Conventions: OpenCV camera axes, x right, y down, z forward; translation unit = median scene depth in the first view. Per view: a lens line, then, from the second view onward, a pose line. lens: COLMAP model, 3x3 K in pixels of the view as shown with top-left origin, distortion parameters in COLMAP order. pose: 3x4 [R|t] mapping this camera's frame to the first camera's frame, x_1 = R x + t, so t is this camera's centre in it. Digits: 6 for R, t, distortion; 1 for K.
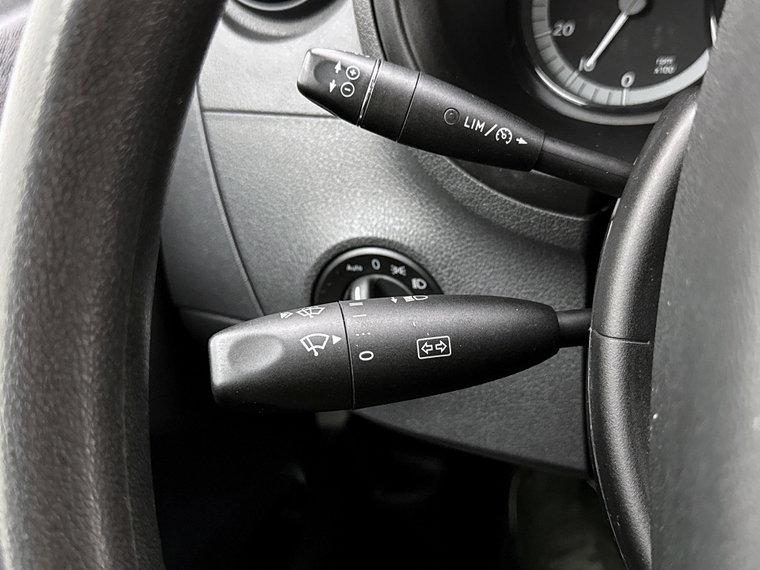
lens RADIAL K [[831.8, 0, 381.9], [0, 831.8, 280.1], [0, 0, 1]] dist [0.029751, 0.000000]
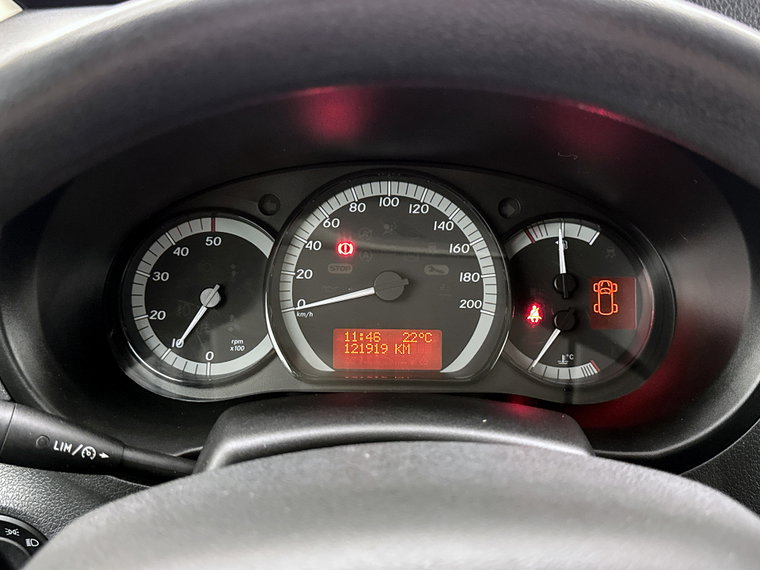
lens RADIAL K [[782.3, 0, 381.3], [0, 782.3, 285.0], [0, 0, 1]] dist [-0.019370, 0.000000]
pose [[0.915977, -0.004718, 0.401204, 0.058346], [0.065578, 0.988245, -0.138096, -0.167552], [-0.395837, 0.152802, 0.905519, -0.193650]]
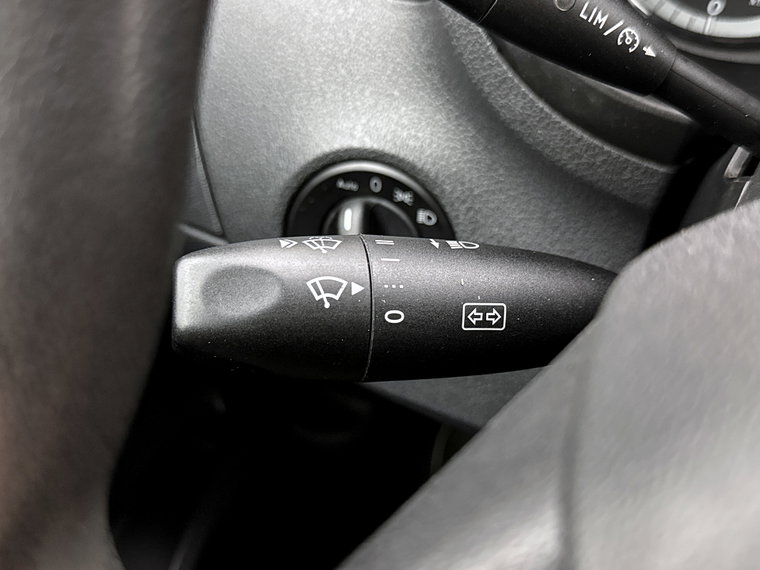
lens RADIAL K [[831.8, 0, 382.0], [0, 831.8, 288.4], [0, 0, 1]] dist [0.029751, 0.000000]
pose [[0.983842, 0.137396, 0.114788, -0.082601], [-0.149111, 0.983691, 0.100587, -0.002945], [-0.099096, -0.116078, 0.988284, 0.207826]]
